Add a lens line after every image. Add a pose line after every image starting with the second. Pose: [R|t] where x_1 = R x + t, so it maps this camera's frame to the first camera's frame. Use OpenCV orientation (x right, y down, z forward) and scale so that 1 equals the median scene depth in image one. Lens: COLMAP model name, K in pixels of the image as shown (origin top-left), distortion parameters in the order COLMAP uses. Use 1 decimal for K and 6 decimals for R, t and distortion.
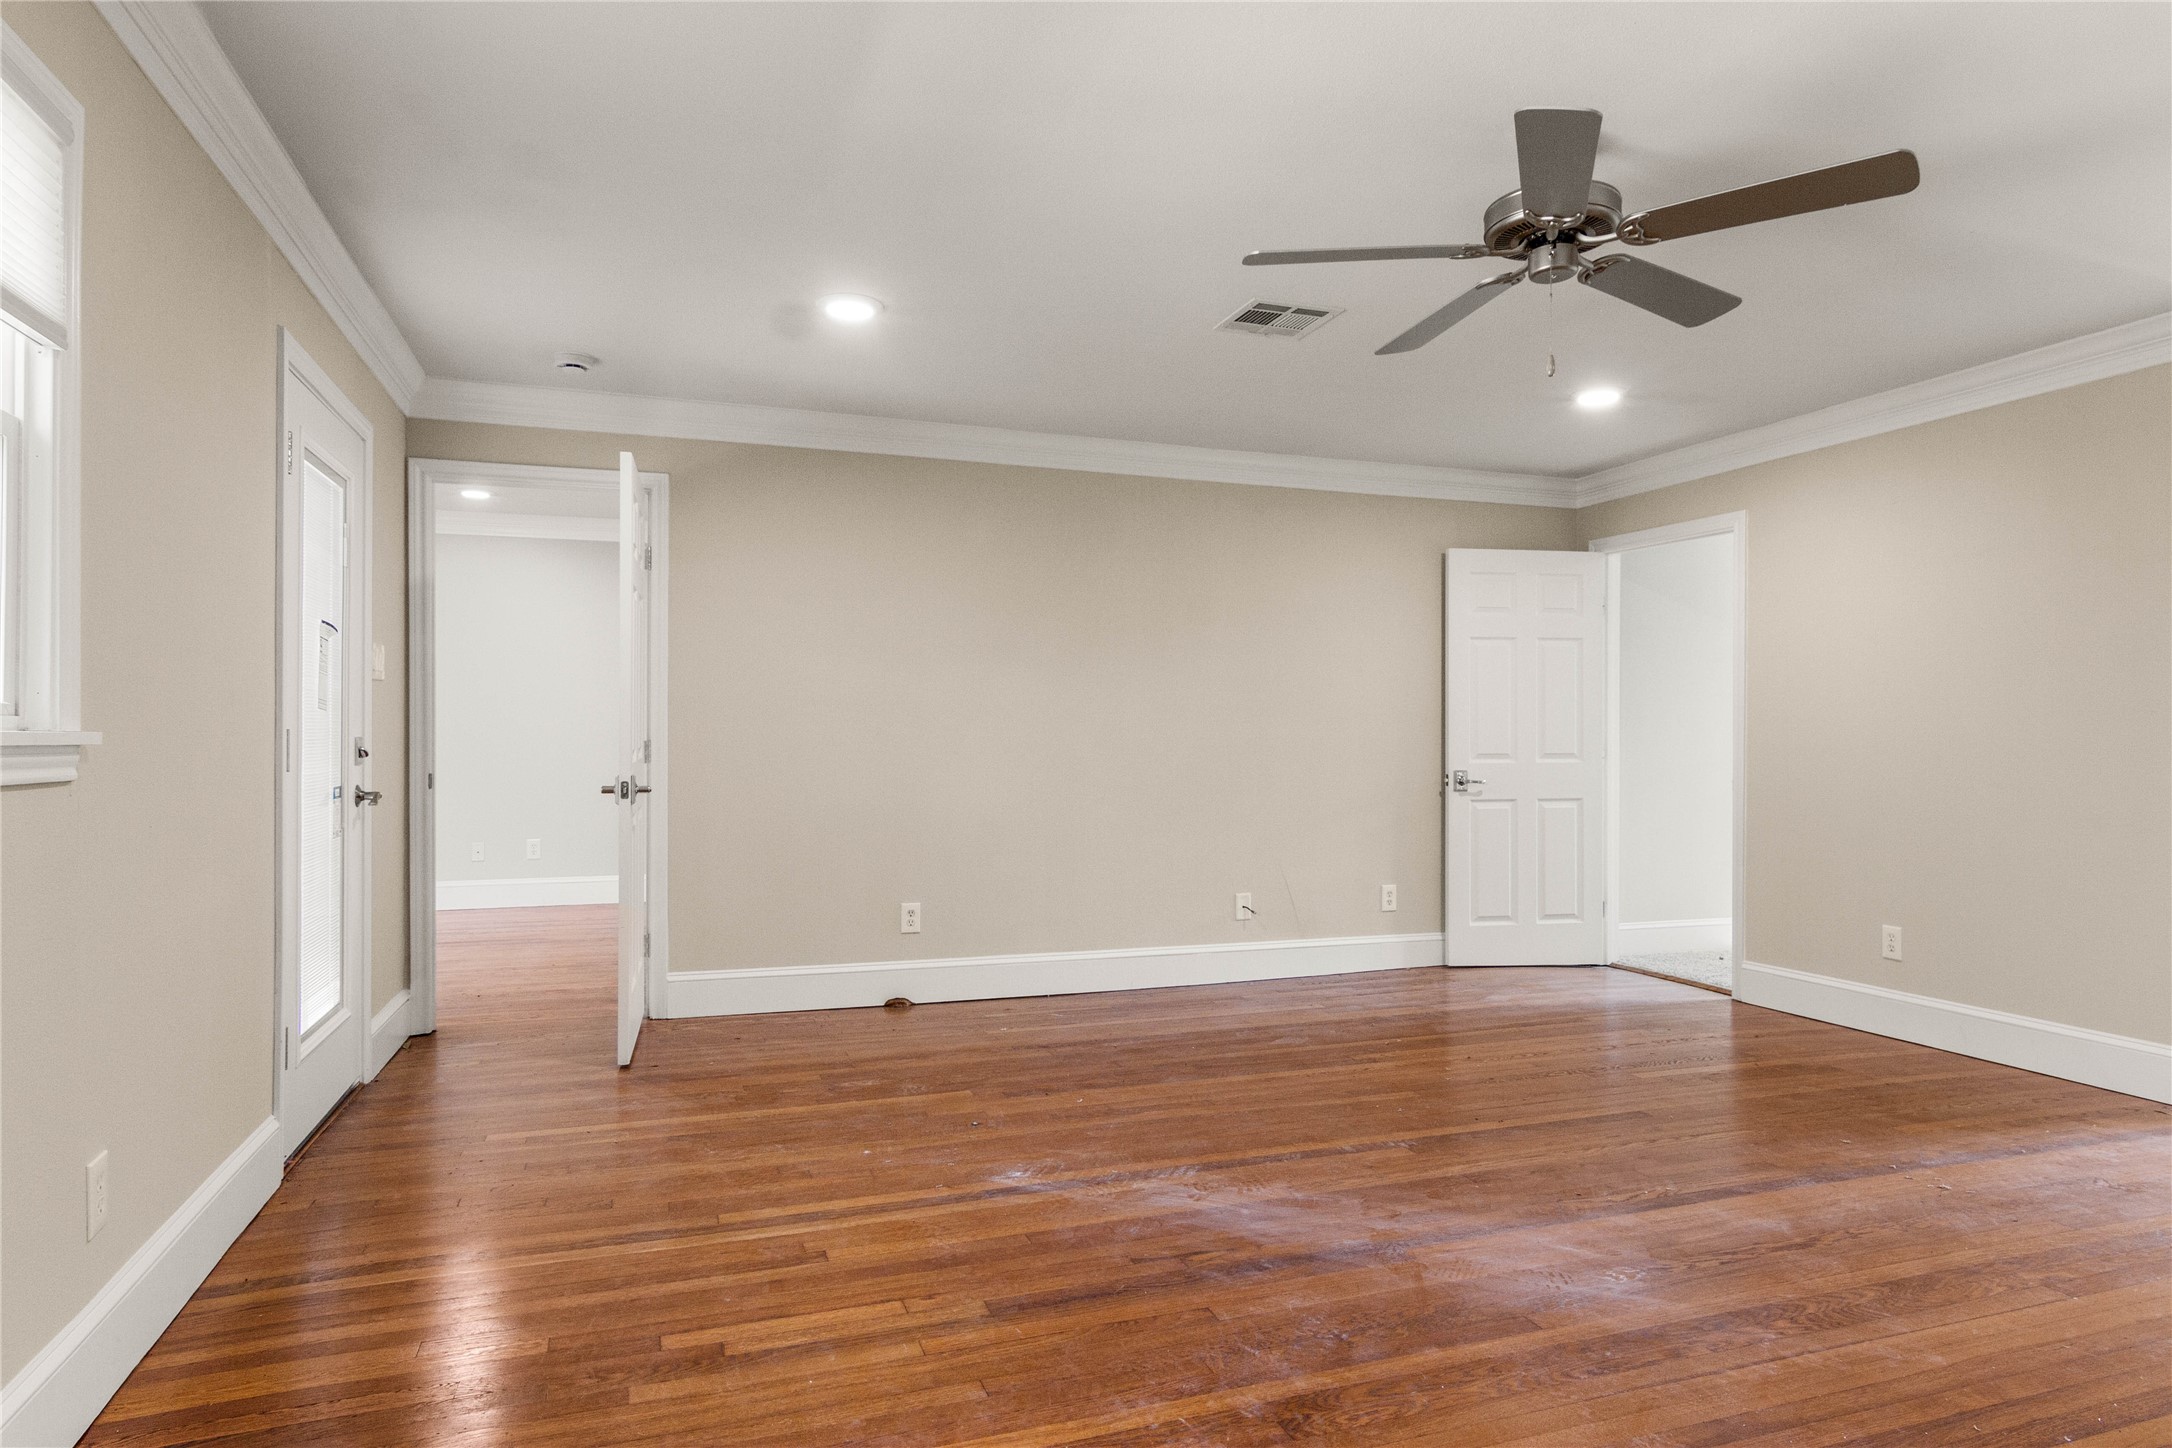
lens RADIAL K [[1282.7, 0, 1083.2], [0, 1282.7, 729.2], [0, 0, 1]] dist [-0.003076, 0.000076]
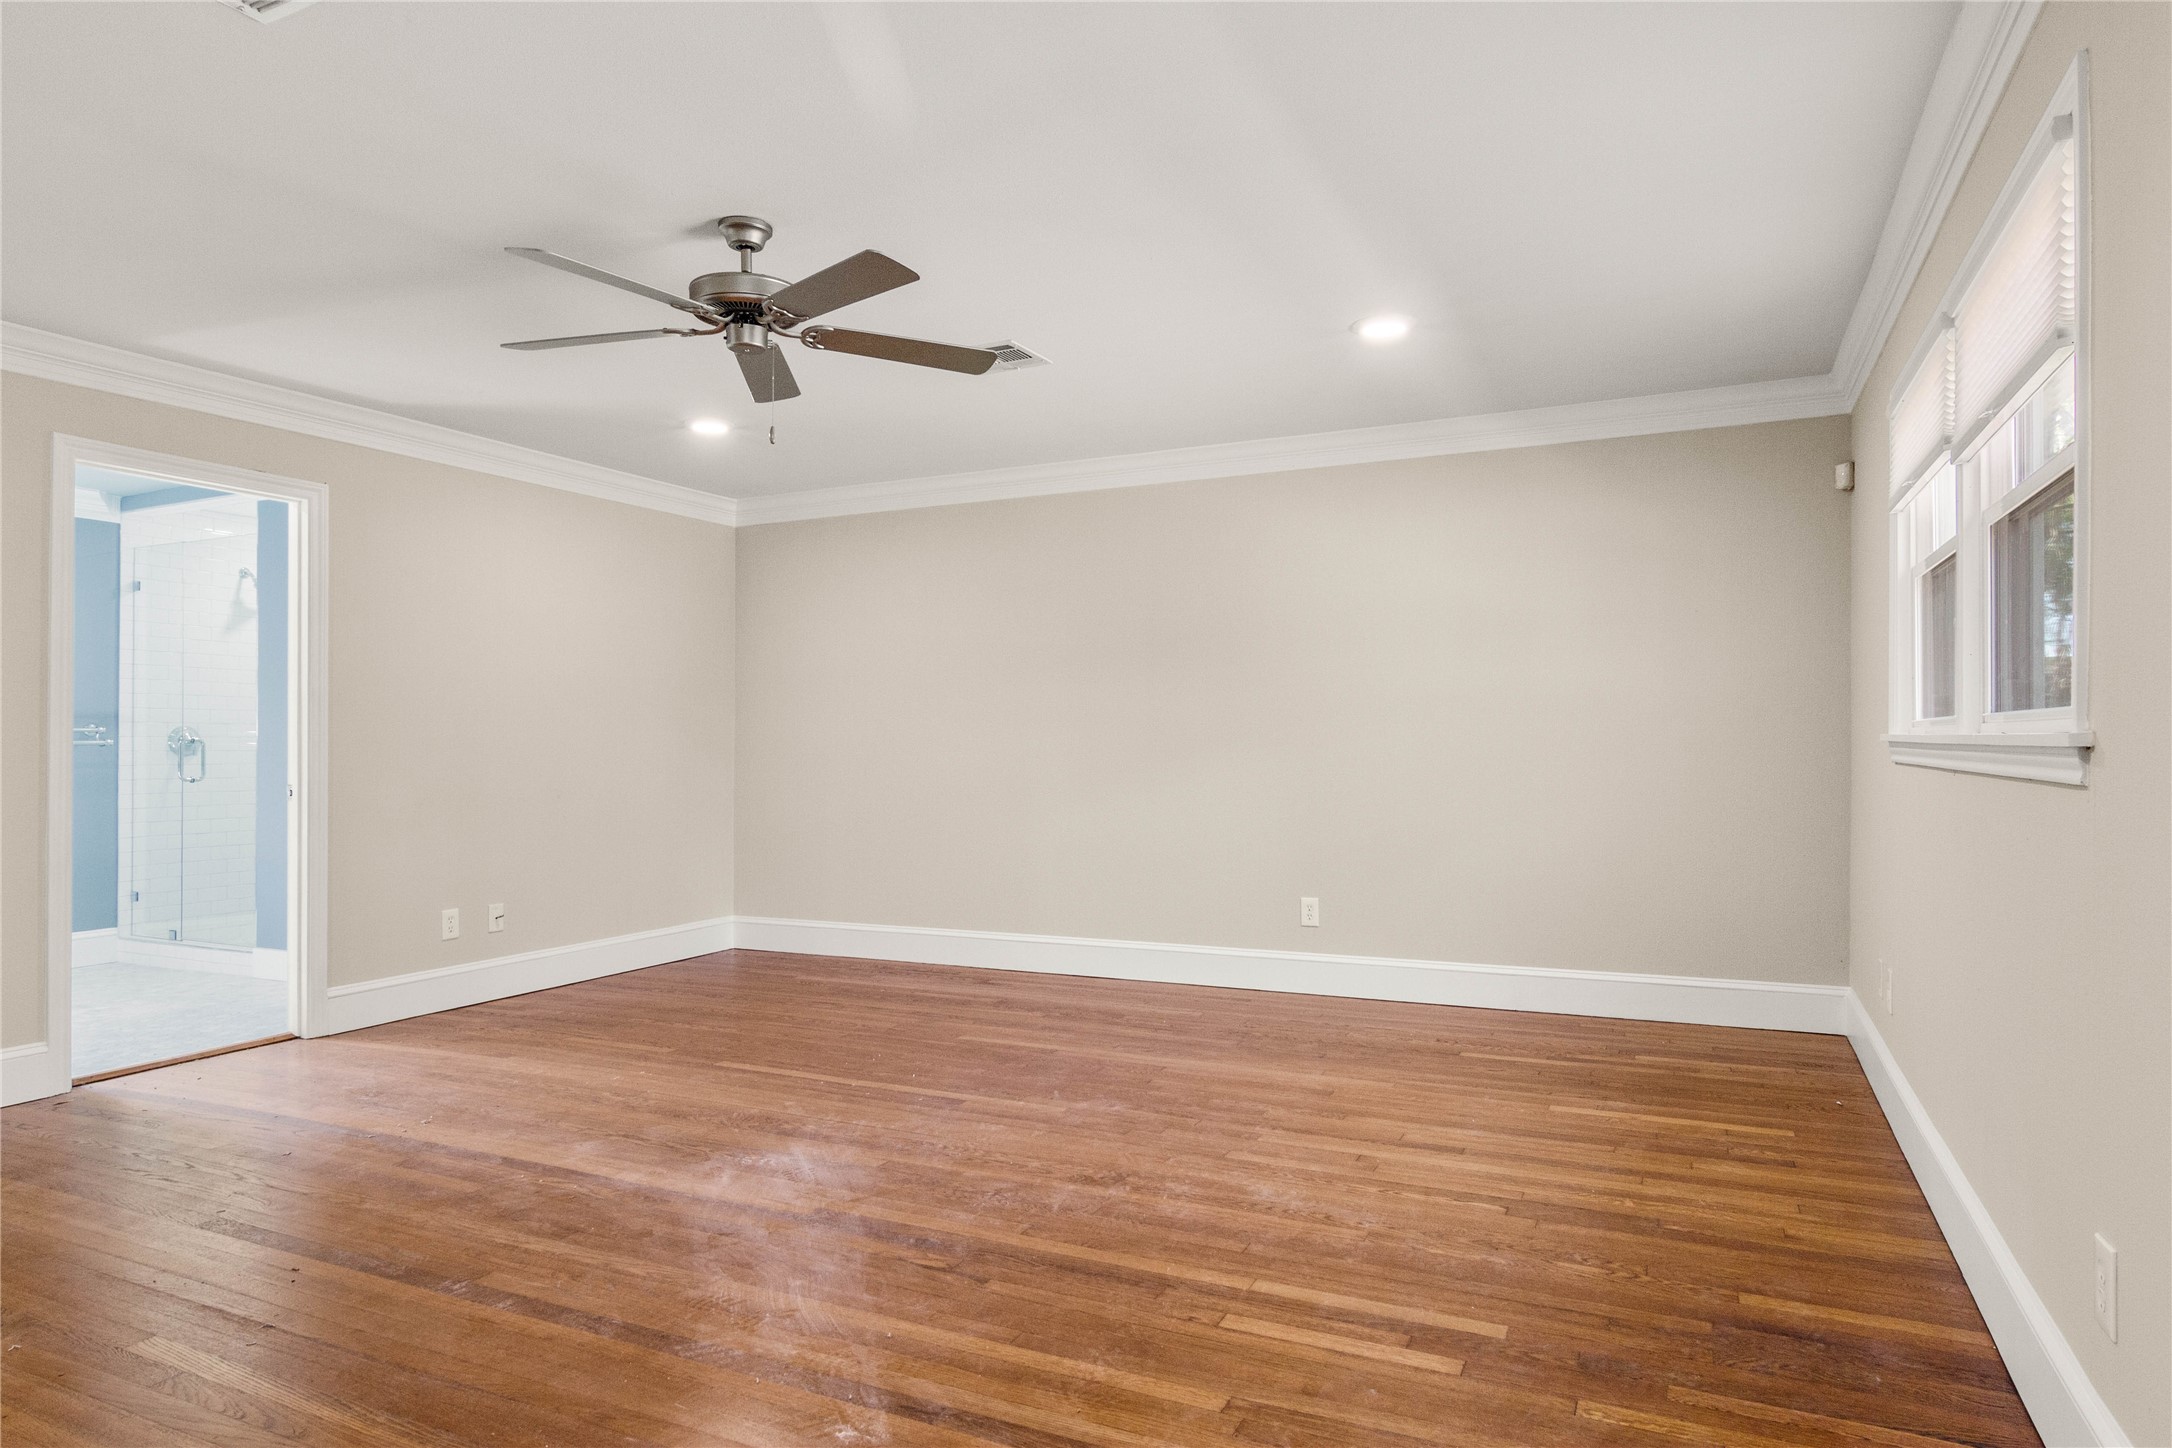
lens RADIAL K [[1282.7, 0, 1080.8], [0, 1282.7, 732.2], [0, 0, 1]] dist [-0.003076, 0.000076]
pose [[-0.714034, 0.005777, 0.700087, -0.682261], [-0.001953, 0.999946, -0.010243, 0.004682], [-0.700108, -0.008681, -0.713984, 1.608336]]
